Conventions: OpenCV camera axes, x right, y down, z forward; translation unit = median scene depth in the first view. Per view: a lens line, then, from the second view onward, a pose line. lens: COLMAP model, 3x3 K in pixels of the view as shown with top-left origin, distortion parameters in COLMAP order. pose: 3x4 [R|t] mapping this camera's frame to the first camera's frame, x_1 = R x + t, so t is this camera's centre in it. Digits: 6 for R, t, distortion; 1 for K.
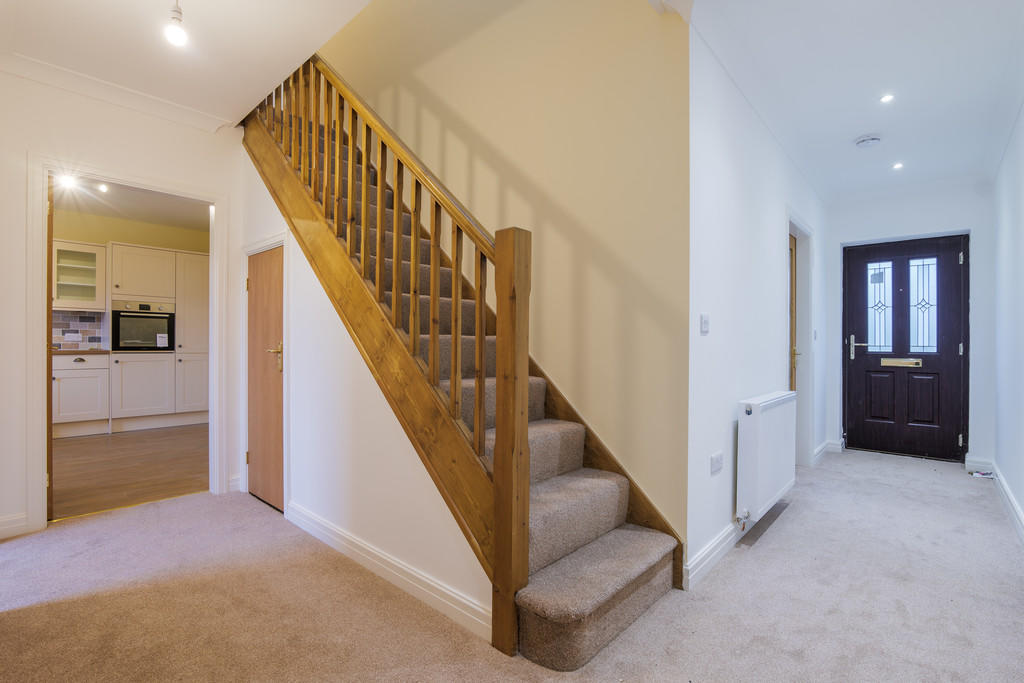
lens RADIAL K [[475.4, 0, 514.8], [0, 475.4, 345.3], [0, 0, 1]] dist [-0.020027, 0.004864]
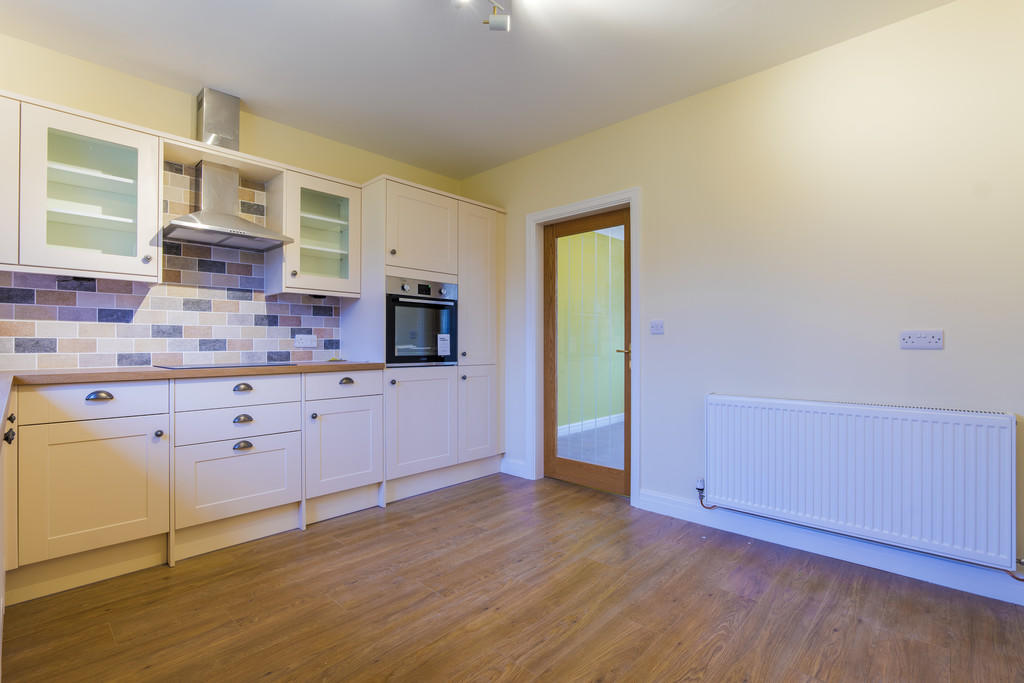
lens RADIAL K [[475.4, 0, 508.9], [0, 475.4, 345.3], [0, 0, 1]] dist [-0.020027, 0.004864]
pose [[0.999418, -0.008750, -0.032981, -0.658632], [0.008610, 0.999953, -0.004400, -0.006765], [0.033018, 0.004114, 0.999446, 0.403122]]
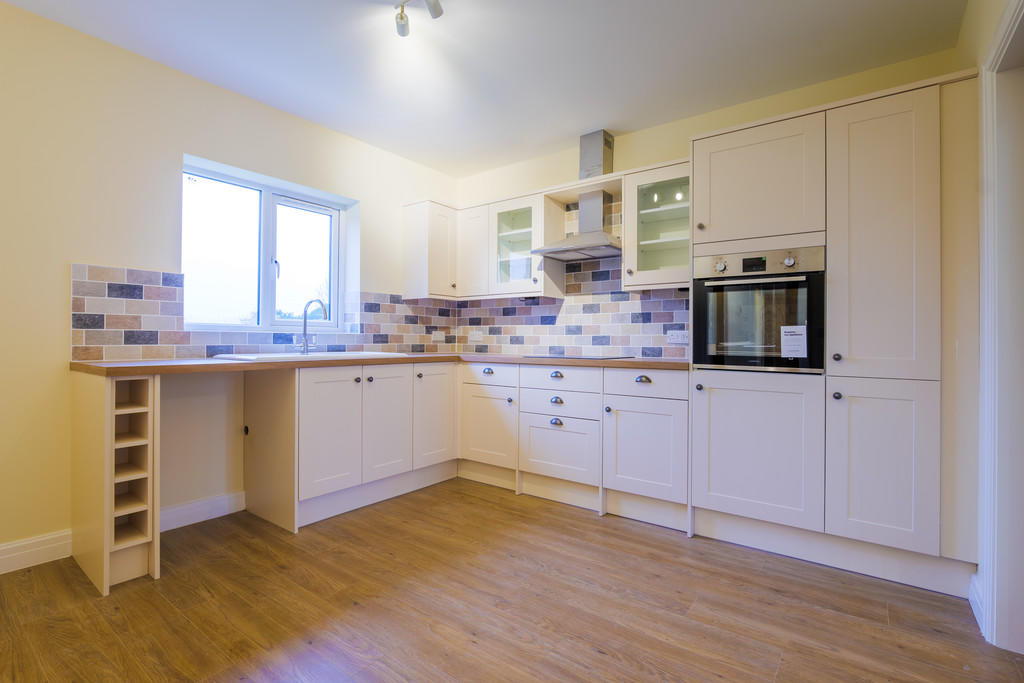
lens RADIAL K [[475.4, 0, 510.7], [0, 475.4, 336.7], [0, 0, 1]] dist [-0.020027, 0.004864]
pose [[0.083979, -0.015010, -0.996354, -0.377336], [-0.011991, 0.999799, -0.016072, -0.005639], [0.996395, 0.013297, 0.083782, 0.742128]]
